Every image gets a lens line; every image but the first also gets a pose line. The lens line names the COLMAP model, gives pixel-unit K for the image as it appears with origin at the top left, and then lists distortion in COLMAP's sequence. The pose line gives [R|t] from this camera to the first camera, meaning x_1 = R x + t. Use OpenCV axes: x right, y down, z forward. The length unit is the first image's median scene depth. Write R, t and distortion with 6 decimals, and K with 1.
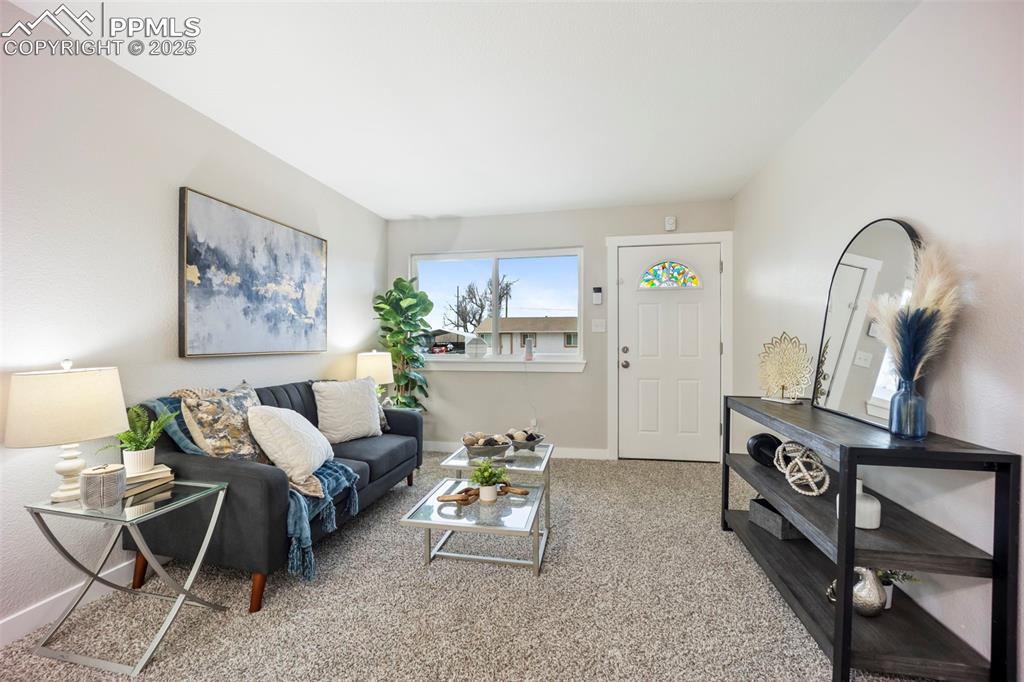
lens RADIAL K [[418.3, 0, 510.2], [0, 418.3, 336.9], [0, 0, 1]] dist [-0.022053, -0.000144]
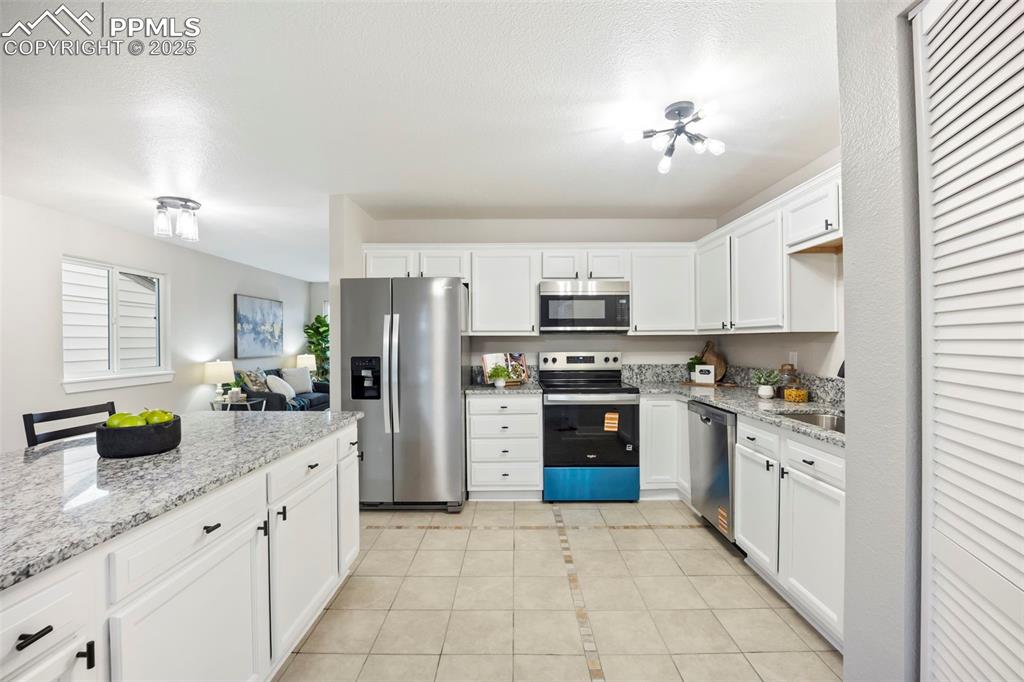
lens RADIAL K [[434.6, 0, 509.9], [0, 434.6, 342.7], [0, 0, 1]] dist [-0.015587, -0.000016]
pose [[0.982639, -0.004379, 0.185476, 0.304166], [0.001285, 0.999858, 0.016799, -0.068819], [-0.185523, -0.016269, 0.982505, -1.488844]]
